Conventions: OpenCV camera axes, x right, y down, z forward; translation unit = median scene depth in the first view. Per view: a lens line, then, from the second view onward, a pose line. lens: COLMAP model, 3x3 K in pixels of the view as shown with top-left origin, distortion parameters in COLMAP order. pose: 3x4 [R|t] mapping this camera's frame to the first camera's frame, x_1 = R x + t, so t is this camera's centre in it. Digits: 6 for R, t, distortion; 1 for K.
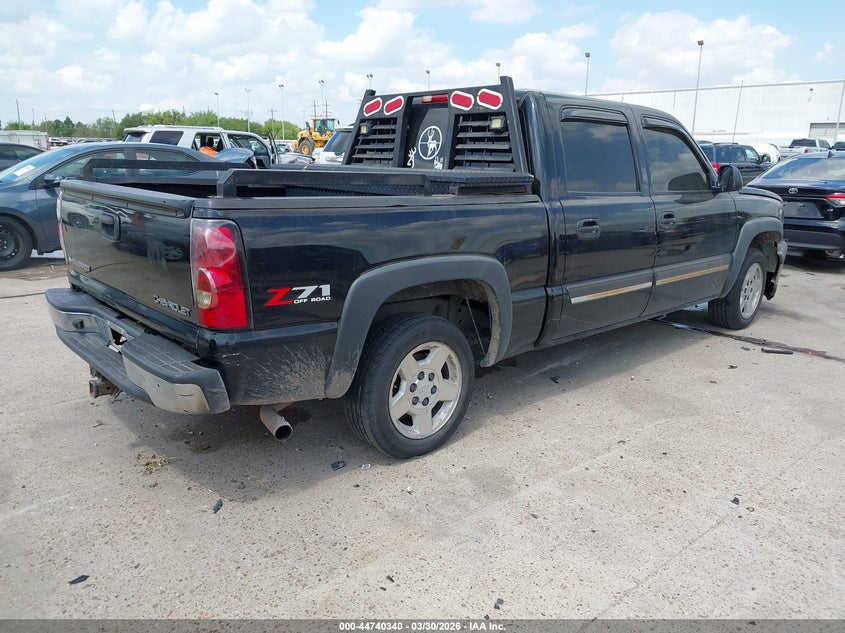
lens RADIAL K [[663.1, 0, 422.5], [0, 663.1, 316.5], [0, 0, 1]] dist [-0.004431, -0.000622]
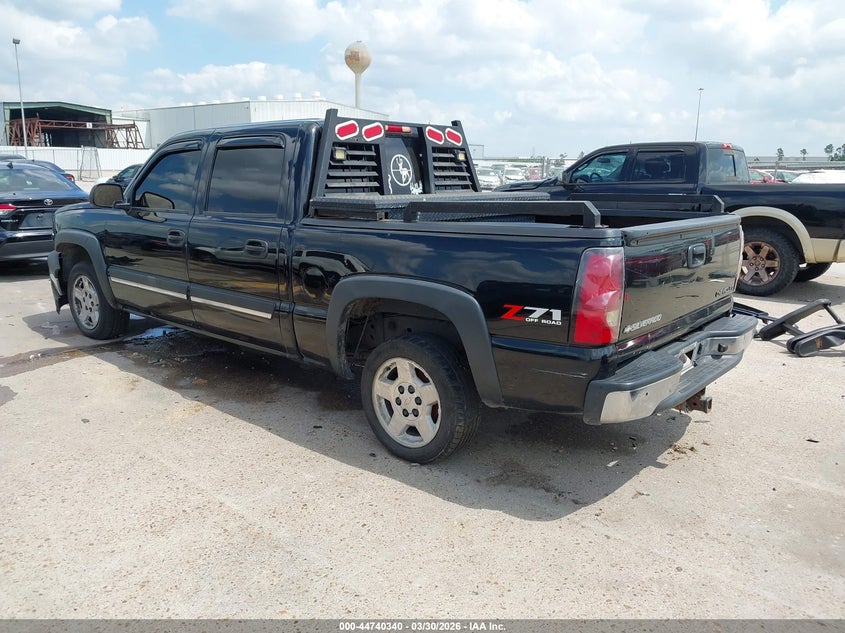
lens RADIAL K [[663.1, 0, 422.5], [0, 663.1, 316.5], [0, 0, 1]] dist [-0.004431, -0.000622]
pose [[-0.125945, -0.218139, 0.967757, -1.094570], [0.236975, 0.940668, 0.242873, -0.296962], [-0.963318, 0.259923, -0.066779, 1.119384]]
